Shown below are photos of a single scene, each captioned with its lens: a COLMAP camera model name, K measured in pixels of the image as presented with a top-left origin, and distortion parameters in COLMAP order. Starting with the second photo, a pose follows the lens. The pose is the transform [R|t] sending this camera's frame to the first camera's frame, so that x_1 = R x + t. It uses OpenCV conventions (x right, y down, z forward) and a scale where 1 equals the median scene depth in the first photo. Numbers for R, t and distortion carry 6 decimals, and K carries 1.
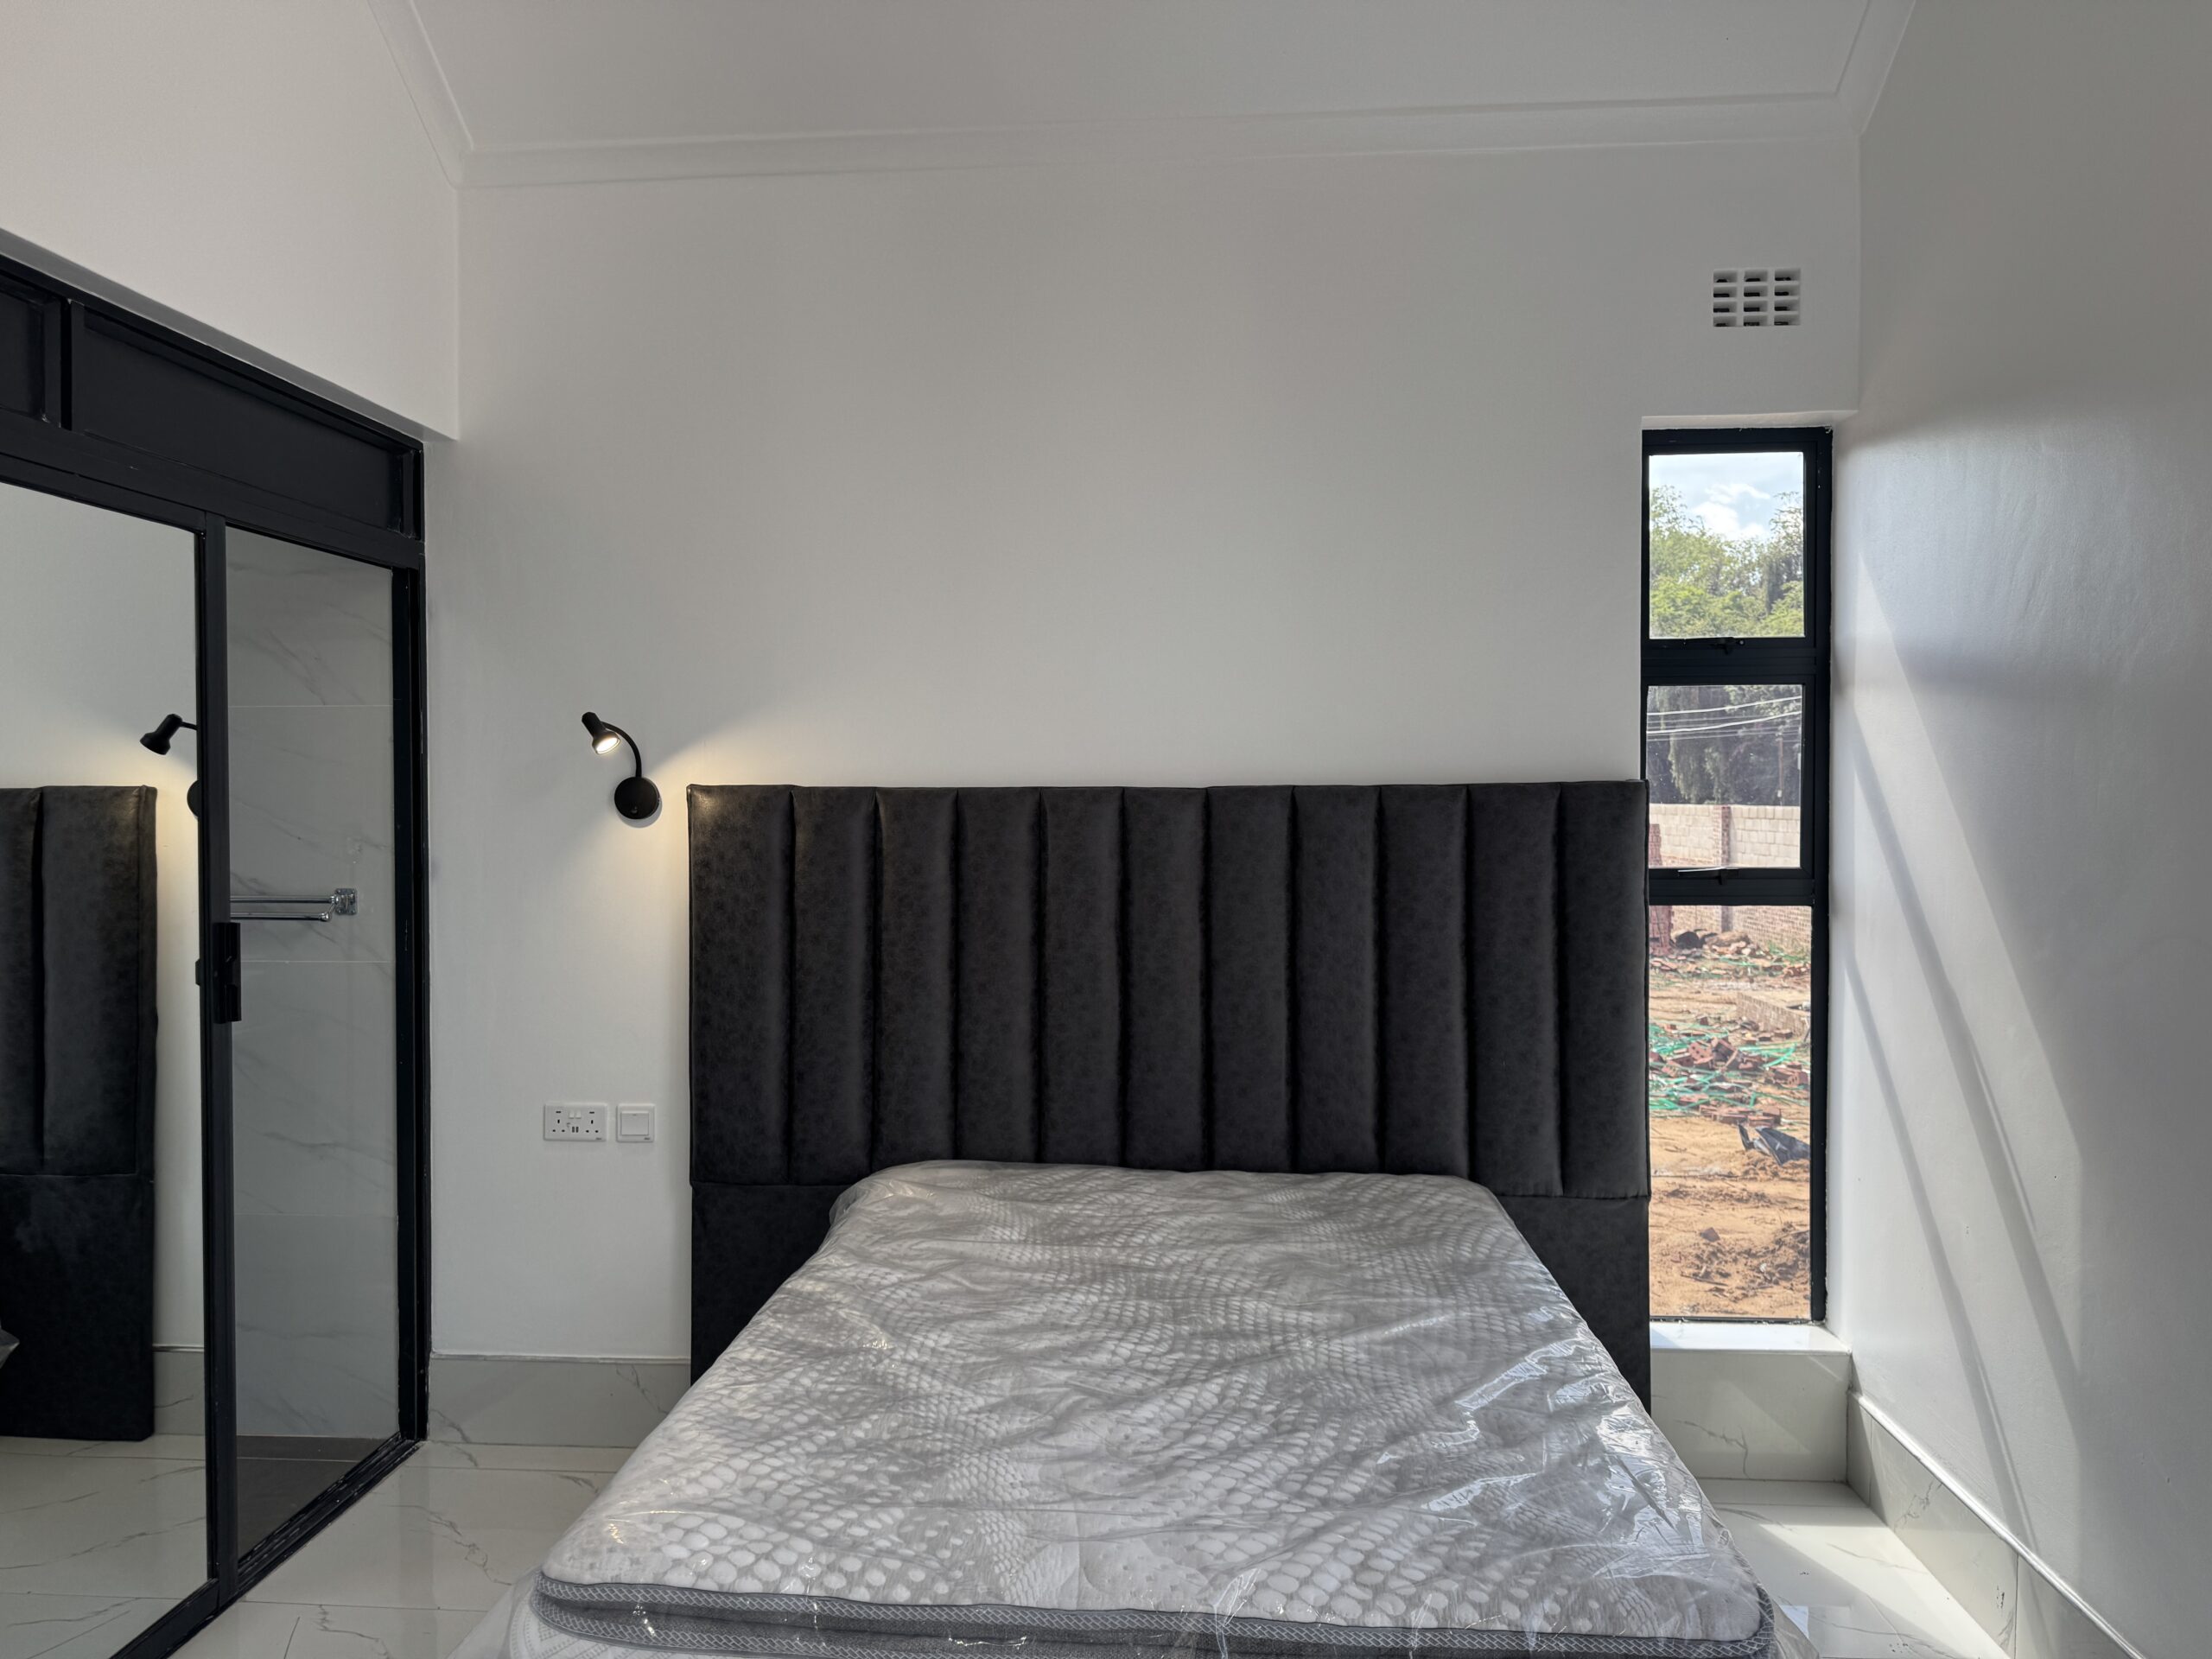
lens RADIAL K [[1547.0, 0, 1103.4], [0, 1547.0, 826.1], [0, 0, 1]] dist [0.108014, -0.132998]
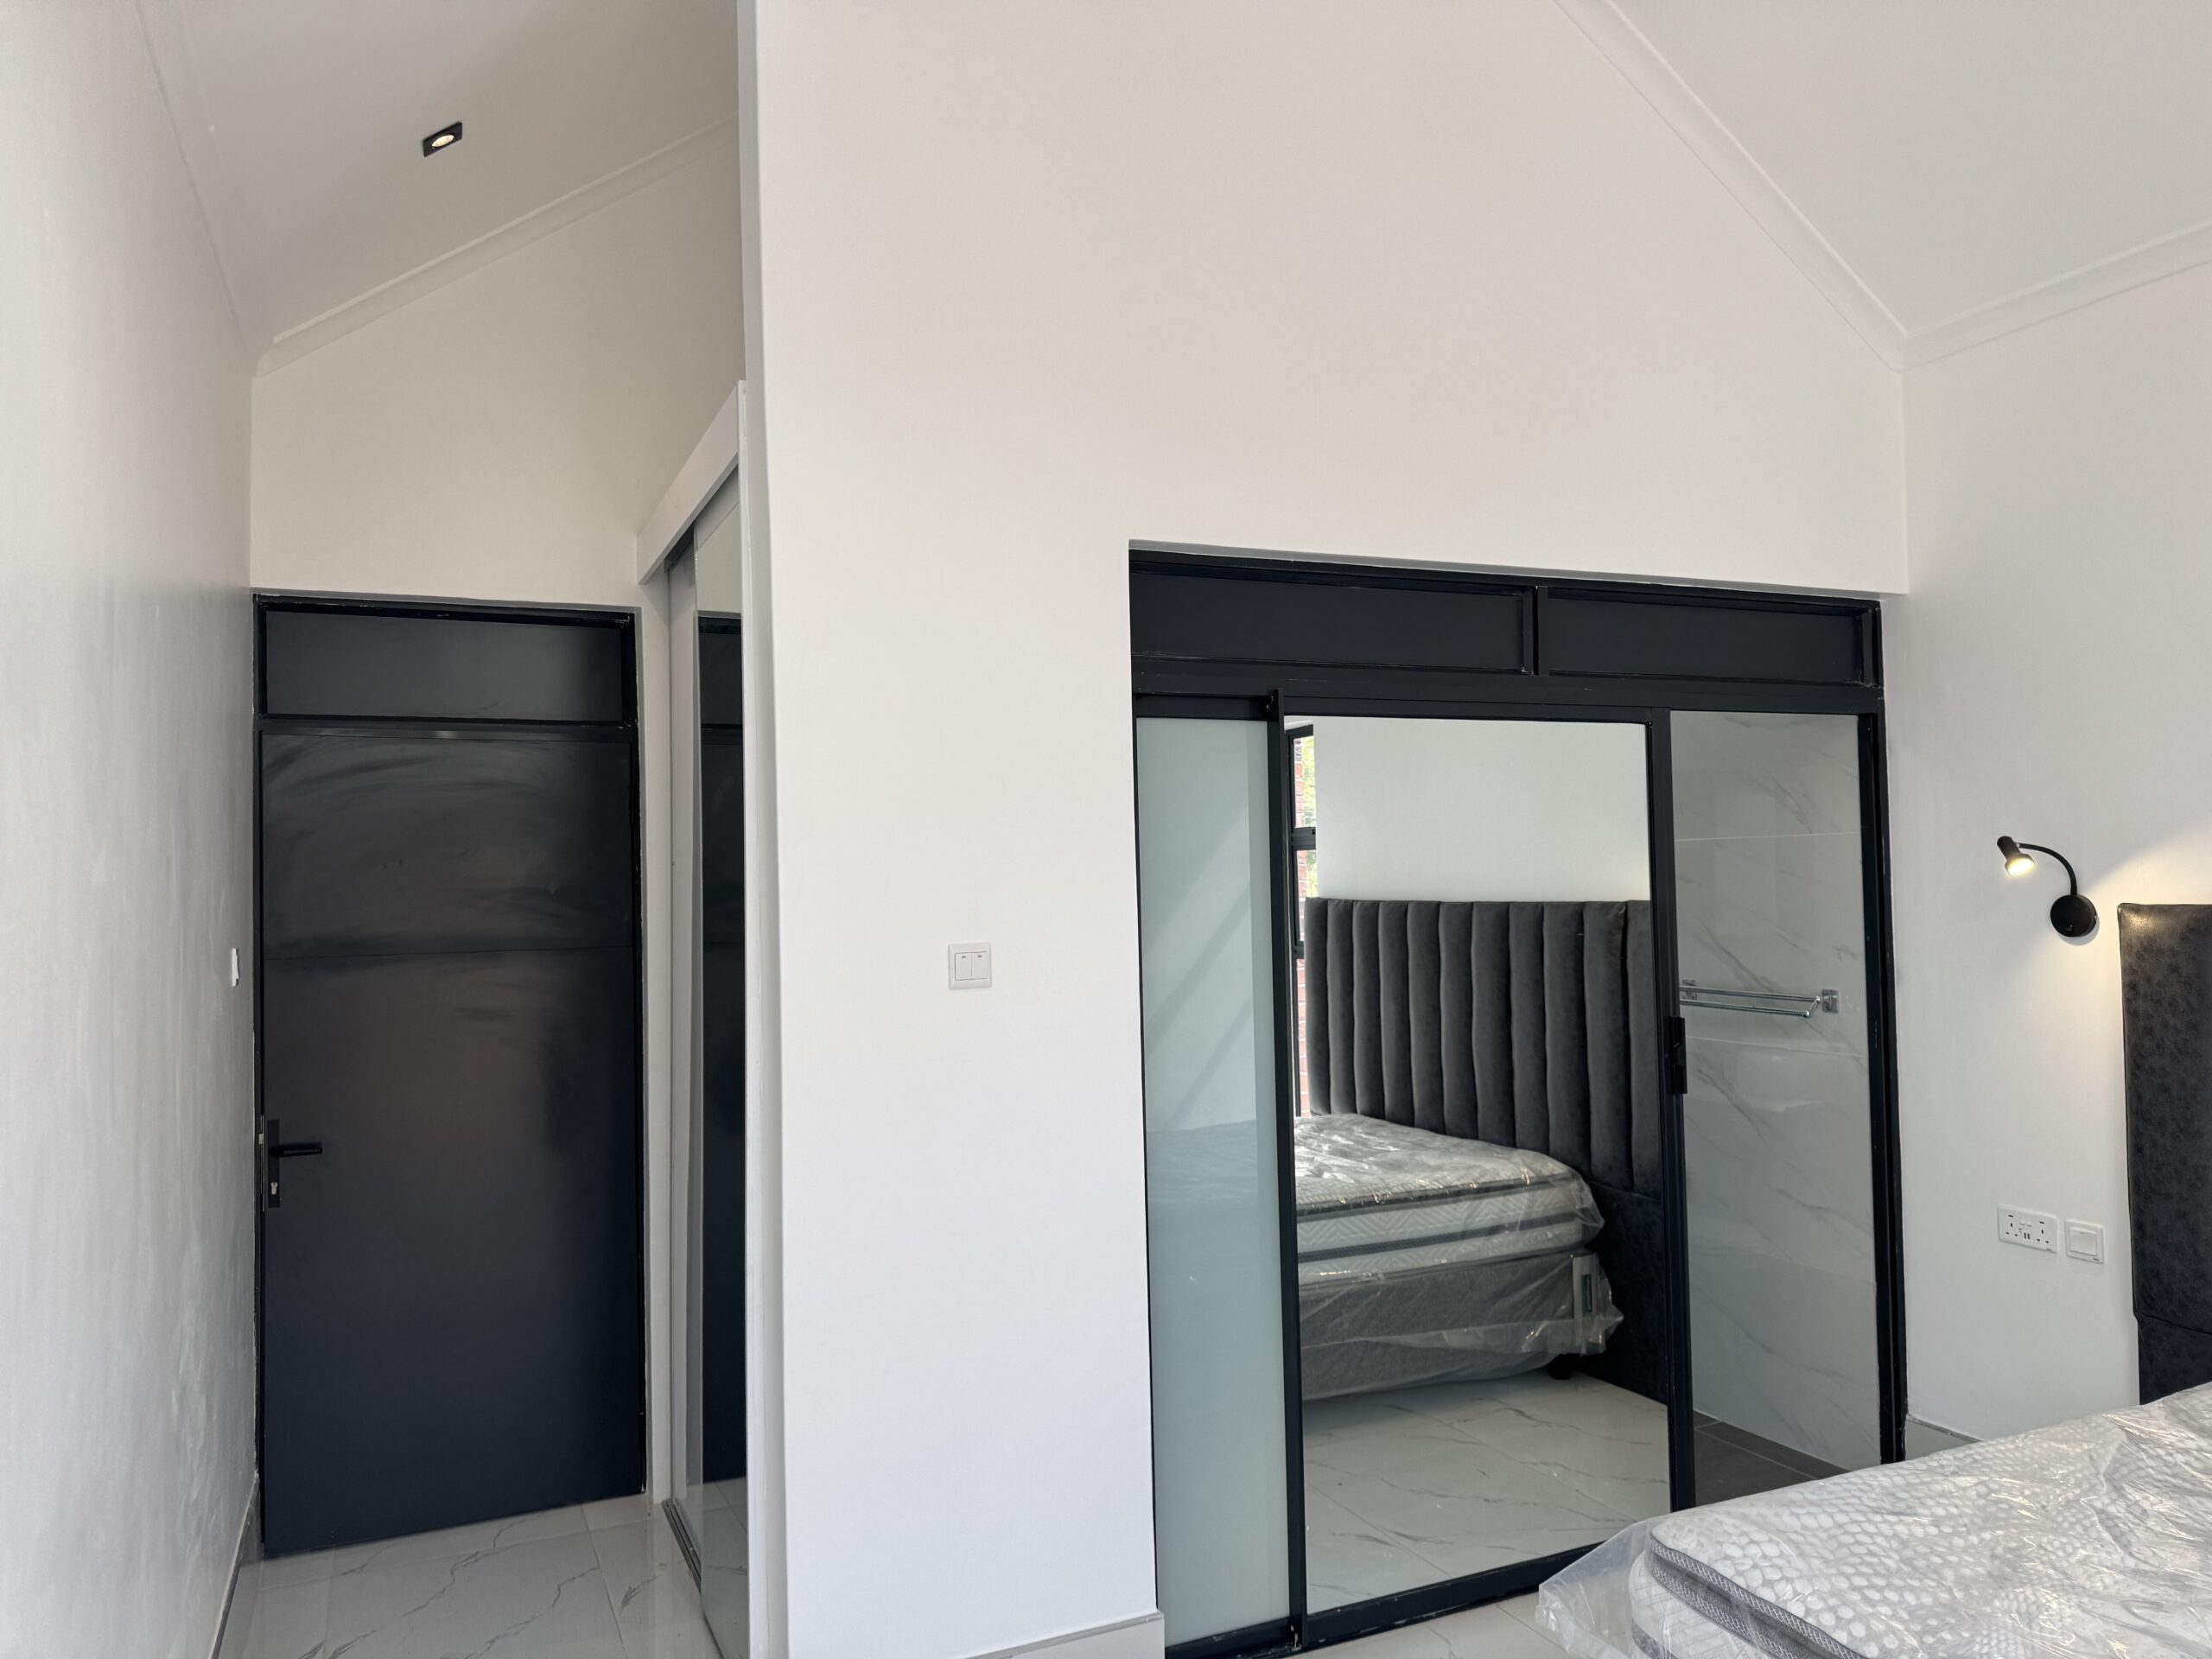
lens RADIAL K [[1547.0, 0, 1103.4], [0, 1547.0, 826.1], [0, 0, 1]] dist [0.108014, -0.132998]
pose [[0.476755, -0.038514, -0.878192, 0.303298], [0.004282, 0.999130, -0.041493, -0.036823], [0.879026, 0.016021, 0.476505, -0.033793]]
